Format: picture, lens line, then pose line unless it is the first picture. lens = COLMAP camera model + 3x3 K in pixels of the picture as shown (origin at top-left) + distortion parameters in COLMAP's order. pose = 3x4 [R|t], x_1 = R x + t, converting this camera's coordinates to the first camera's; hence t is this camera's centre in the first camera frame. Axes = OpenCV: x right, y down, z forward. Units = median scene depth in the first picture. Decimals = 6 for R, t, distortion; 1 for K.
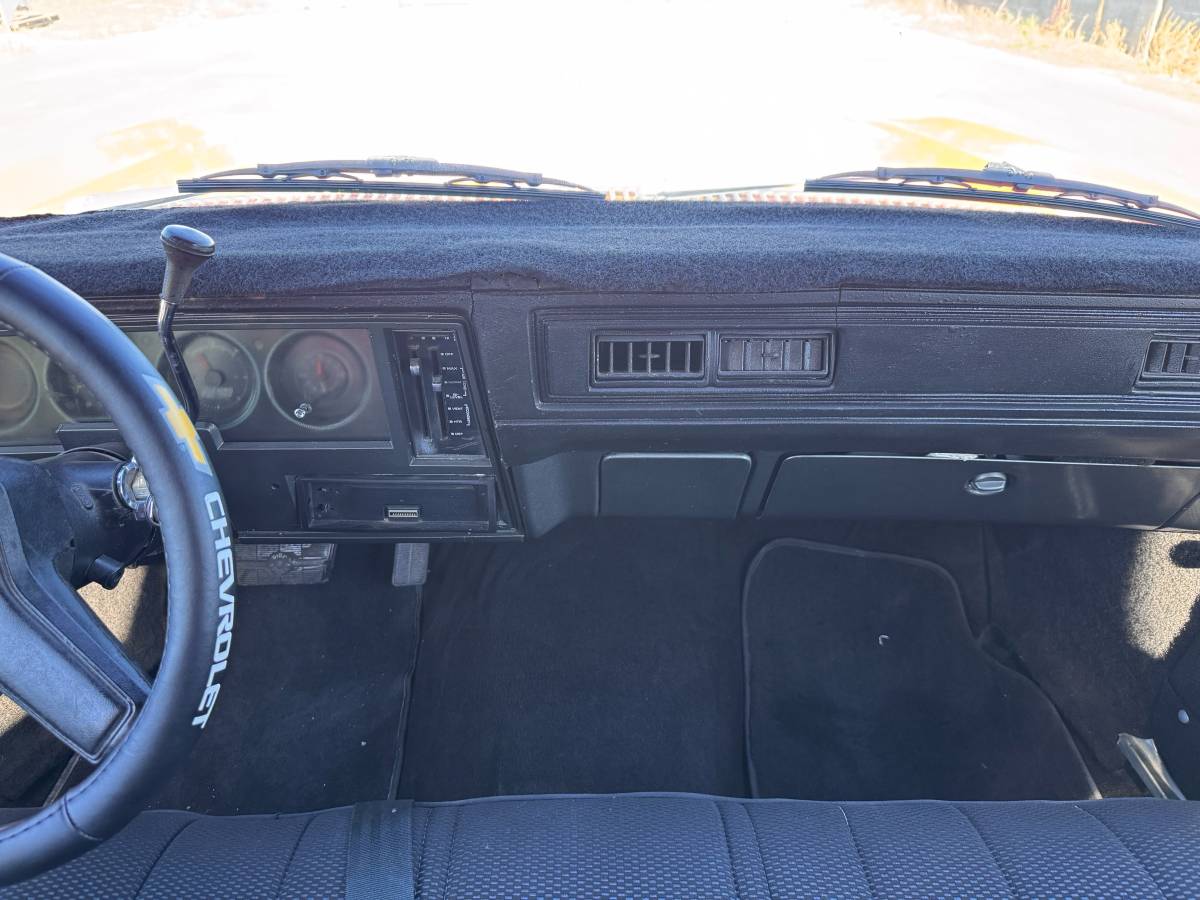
lens RADIAL K [[841.1, 0, 594.4], [0, 841.1, 454.6], [0, 0, 1]] dist [0.015484, -0.031045]
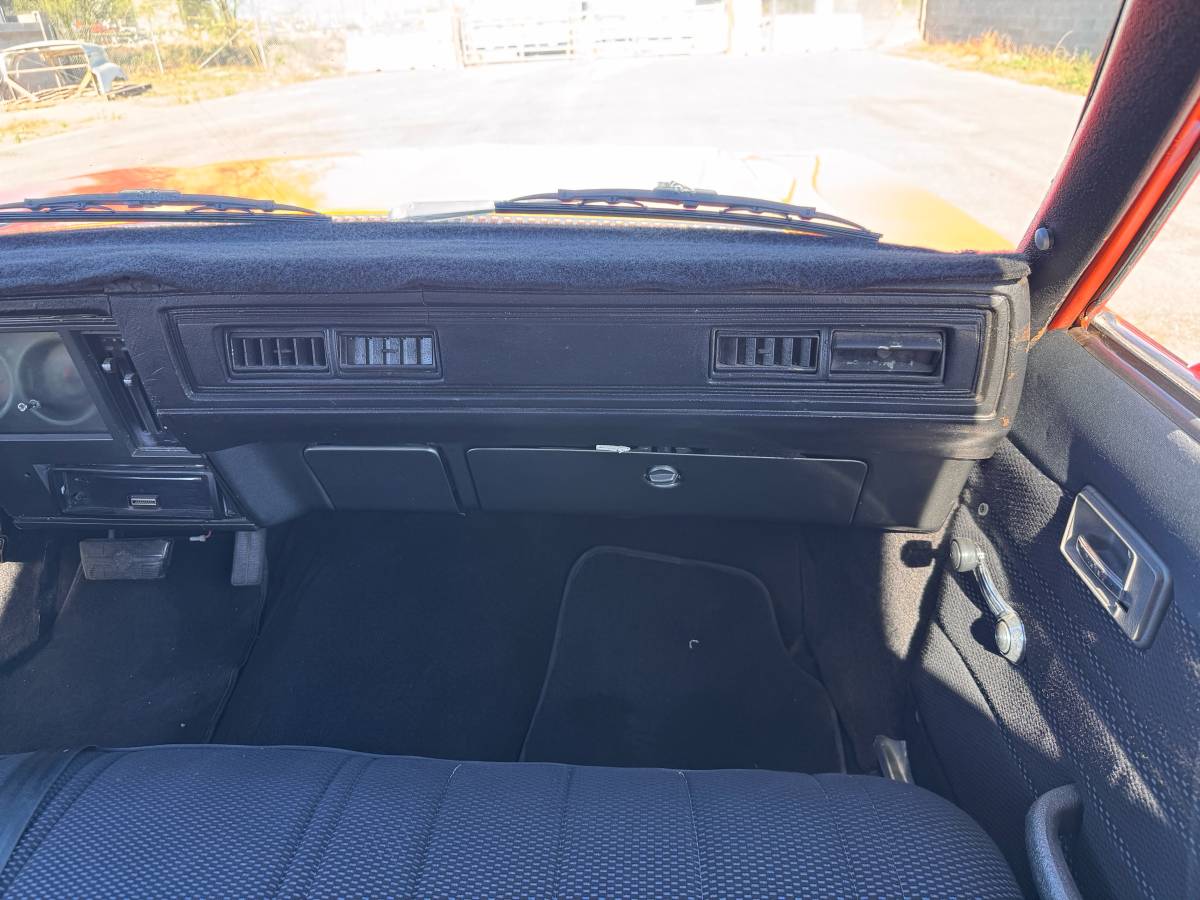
lens RADIAL K [[835.9, 0, 599.6], [0, 835.9, 464.9], [0, 0, 1]] dist [0.071558, -0.108379]
pose [[0.996494, 0.003814, -0.083580, 0.491602], [-0.007425, 0.999051, -0.042926, 0.068095], [0.083337, 0.043396, 0.995576, -0.078508]]
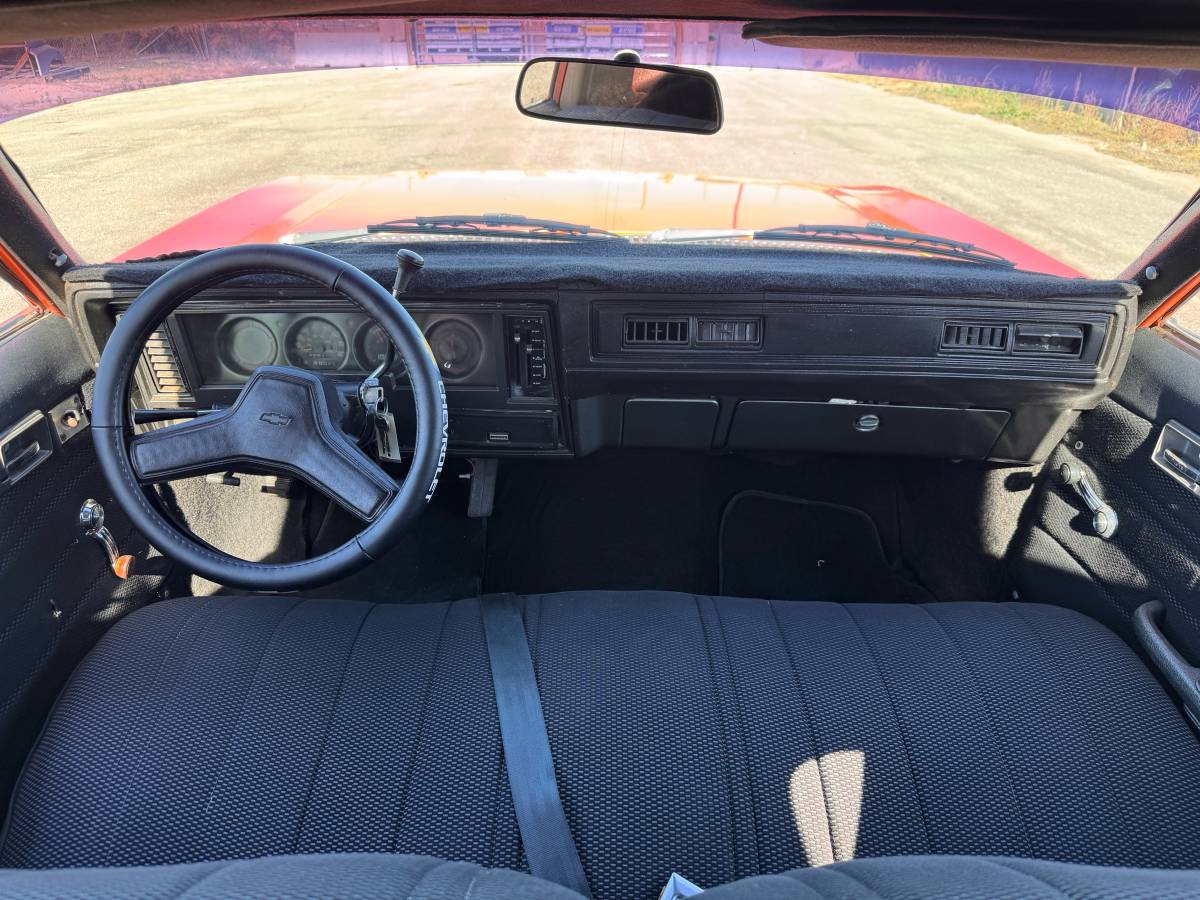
lens RADIAL K [[835.9, 0, 599.6], [0, 835.9, 464.9], [0, 0, 1]] dist [0.071558, -0.108379]
pose [[0.999886, 0.014080, 0.005531, -0.048326], [-0.013810, 0.998841, -0.046118, 0.200644], [-0.006174, 0.046036, 0.998921, -0.596435]]
